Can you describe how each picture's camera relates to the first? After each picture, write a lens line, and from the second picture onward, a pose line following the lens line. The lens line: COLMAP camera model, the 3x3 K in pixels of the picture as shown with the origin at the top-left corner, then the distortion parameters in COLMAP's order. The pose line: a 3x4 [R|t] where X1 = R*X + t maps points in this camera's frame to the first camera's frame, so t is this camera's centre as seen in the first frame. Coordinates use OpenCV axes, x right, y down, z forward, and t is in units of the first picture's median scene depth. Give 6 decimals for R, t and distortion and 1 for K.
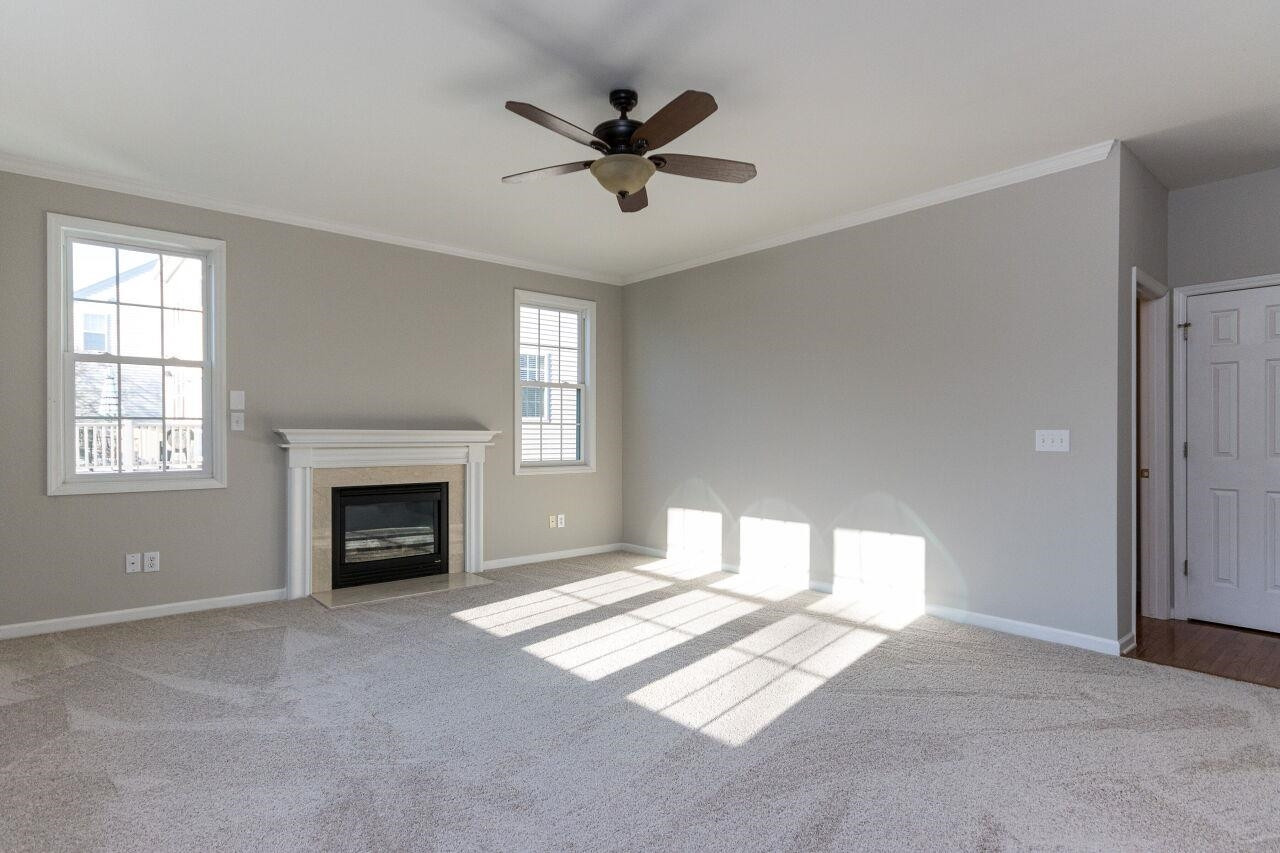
lens RADIAL K [[671.5, 0, 640.0], [0, 671.5, 426.5], [0, 0, 1]] dist [-0.005166, -0.000354]
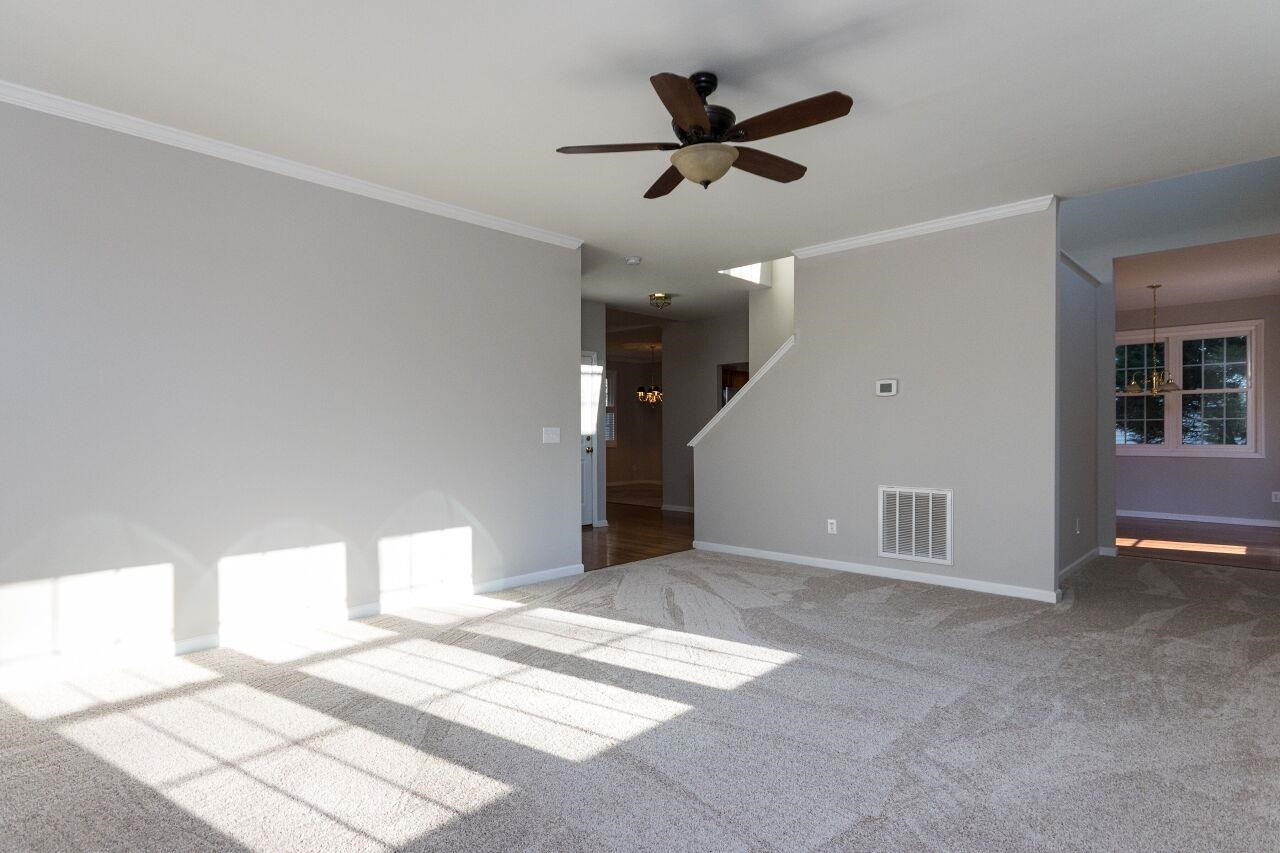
lens RADIAL K [[671.5, 0, 640.0], [0, 671.5, 426.5], [0, 0, 1]] dist [-0.005166, -0.000354]
pose [[-0.094121, 0.007759, 0.995531, -0.612046], [-0.001477, 0.999967, -0.007933, 0.011515], [-0.995560, -0.002217, -0.094106, 0.743494]]
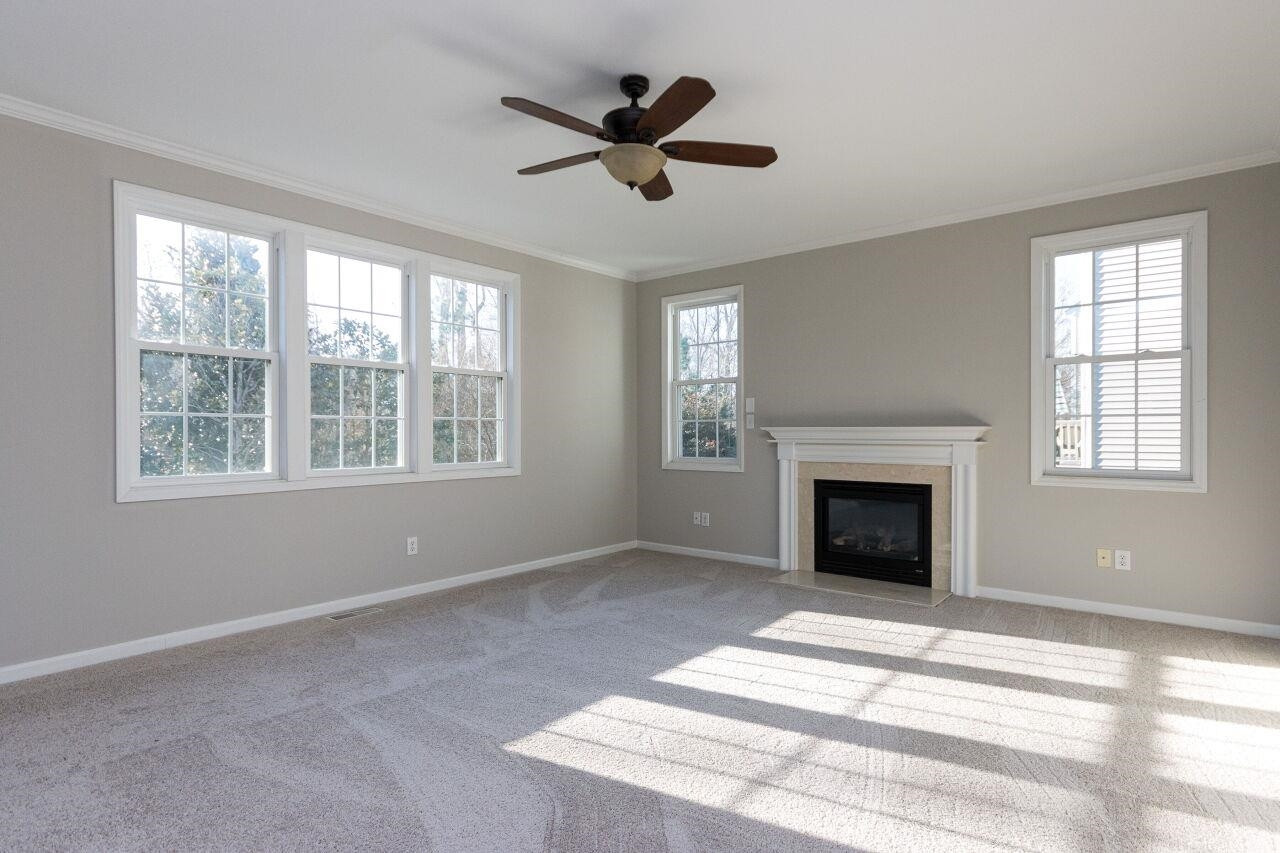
lens RADIAL K [[672.0, 0, 640.0], [0, 672.0, 432.0], [0, 0, 1]] dist [0.003259, 0.000557]
pose [[0.175372, 0.000659, -0.984502, 0.587409], [0.013633, 0.999902, 0.003098, 0.005328], [0.984408, -0.013965, 0.175346, 0.523484]]
